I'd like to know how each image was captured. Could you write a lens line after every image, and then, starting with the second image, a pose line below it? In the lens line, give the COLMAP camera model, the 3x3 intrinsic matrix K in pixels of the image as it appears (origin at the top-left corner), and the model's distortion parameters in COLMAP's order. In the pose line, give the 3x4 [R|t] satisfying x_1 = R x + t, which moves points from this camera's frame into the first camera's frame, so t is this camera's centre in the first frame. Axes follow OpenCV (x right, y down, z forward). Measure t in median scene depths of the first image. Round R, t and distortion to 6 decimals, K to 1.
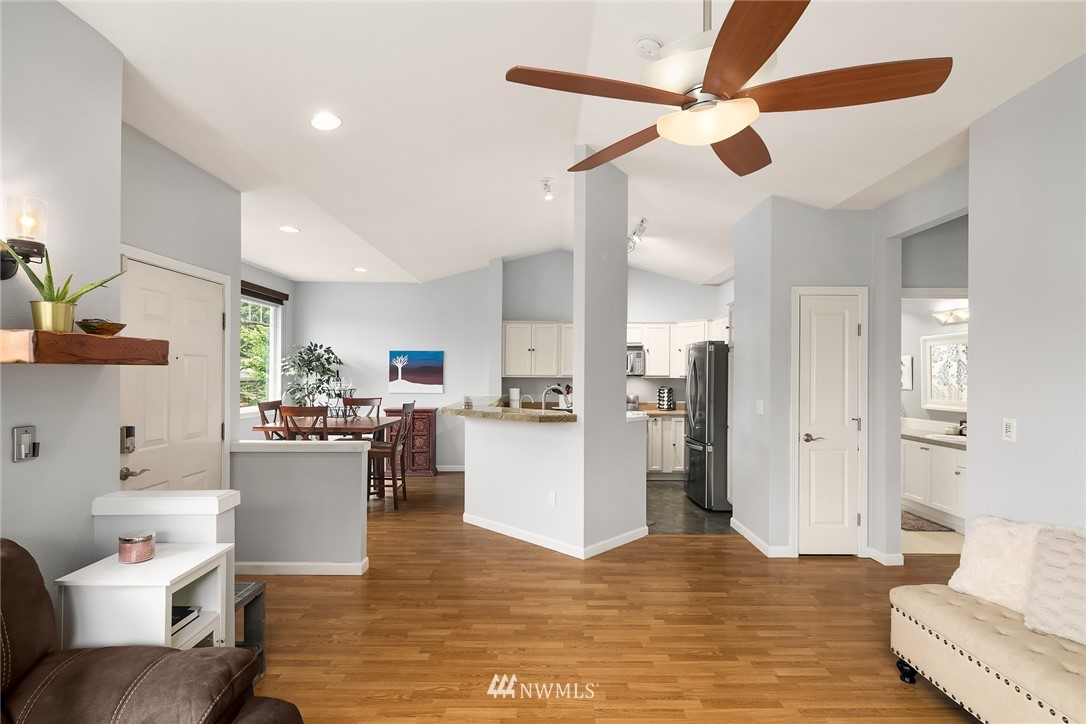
lens RADIAL K [[527.3, 0, 547.9], [0, 527.3, 370.2], [0, 0, 1]] dist [0.004914, -0.001298]
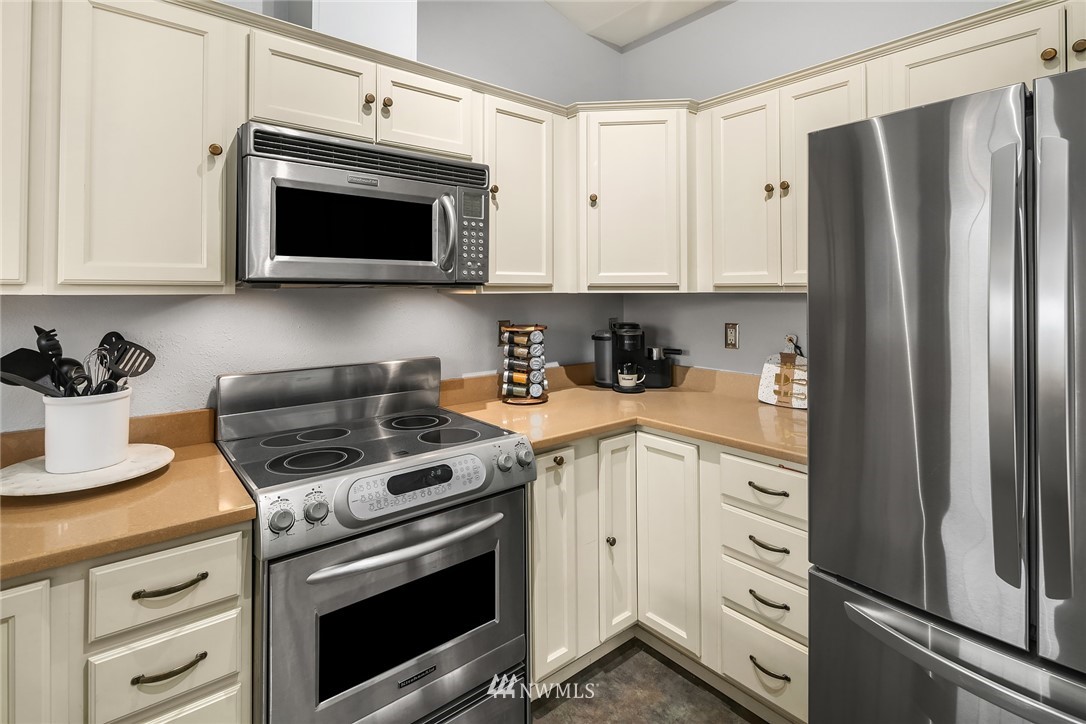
lens RADIAL K [[527.3, 0, 539.9], [0, 527.3, 280.0], [0, 0, 1]] dist [0.004914, -0.001298]
pose [[0.767954, 0.008724, 0.640445, 0.034390], [0.001498, 0.999880, -0.015416, 0.011943], [-0.640503, 0.012798, 0.767849, 0.771567]]
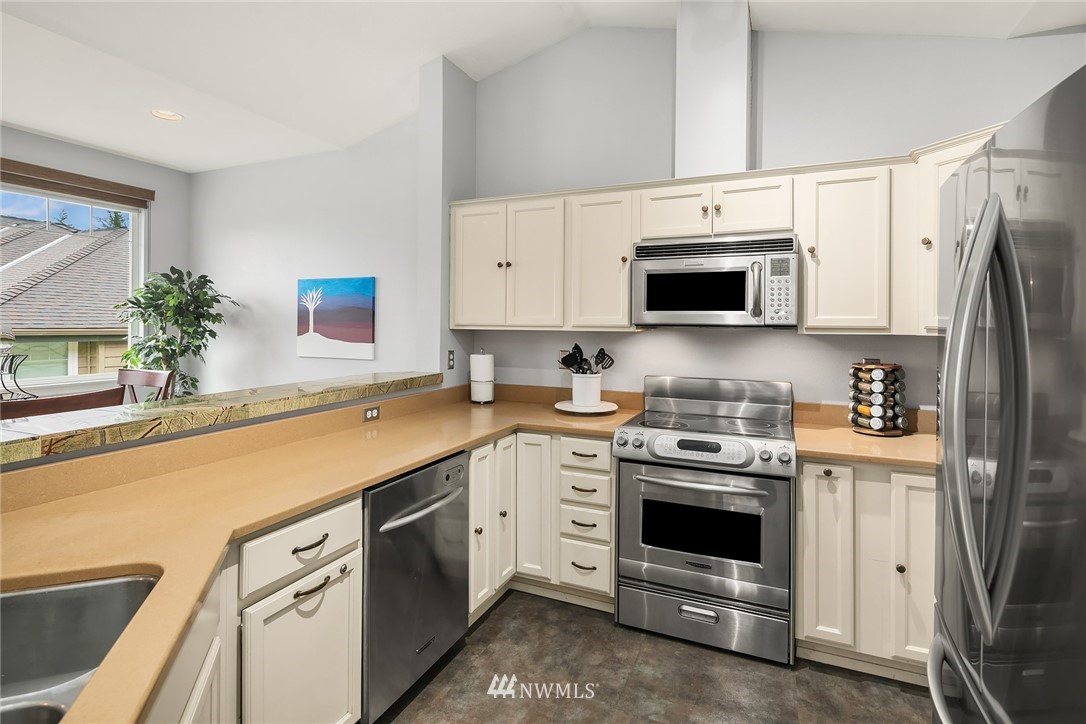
lens RADIAL K [[527.3, 0, 554.4], [0, 527.3, 320.0], [0, 0, 1]] dist [0.004914, -0.001298]
pose [[0.918689, -0.001122, -0.394980, 0.169551], [0.001858, 0.999997, 0.001482, 0.005013], [0.394977, -0.002095, 0.918689, 0.623951]]
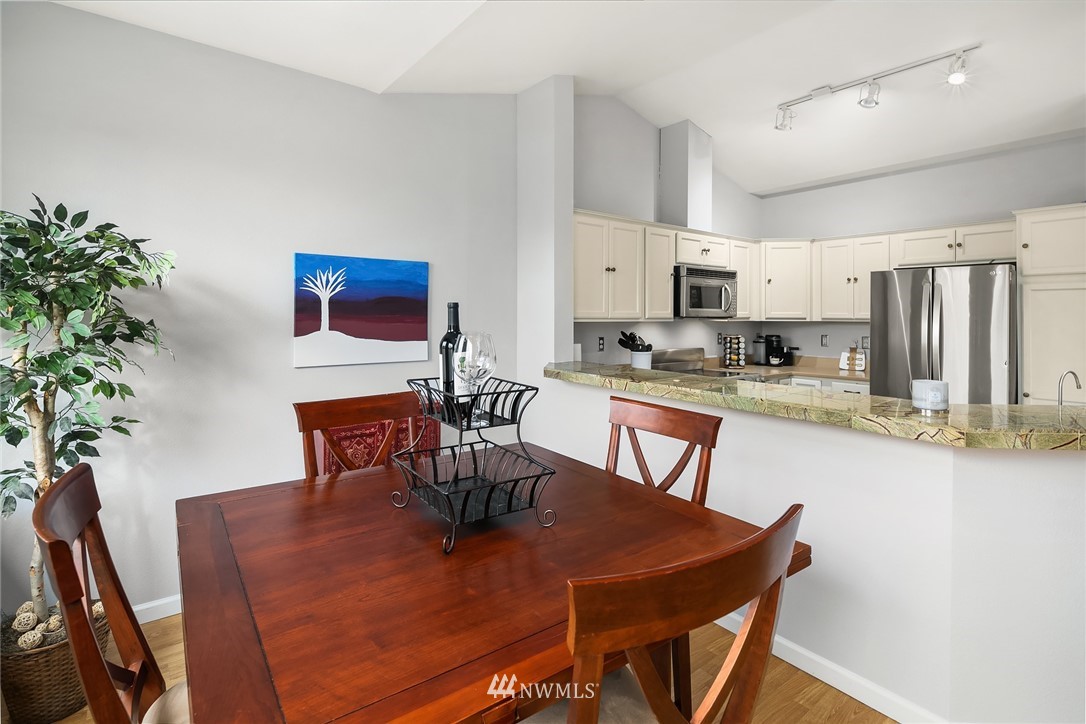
lens RADIAL K [[527.3, 0, 535.9], [0, 527.3, 308.1], [0, 0, 1]] dist [0.004914, -0.001298]
pose [[0.785392, 0.007035, 0.618959, -0.413314], [-0.003770, 0.999971, -0.006583, 0.003794], [-0.618987, 0.002837, 0.785396, 0.628014]]
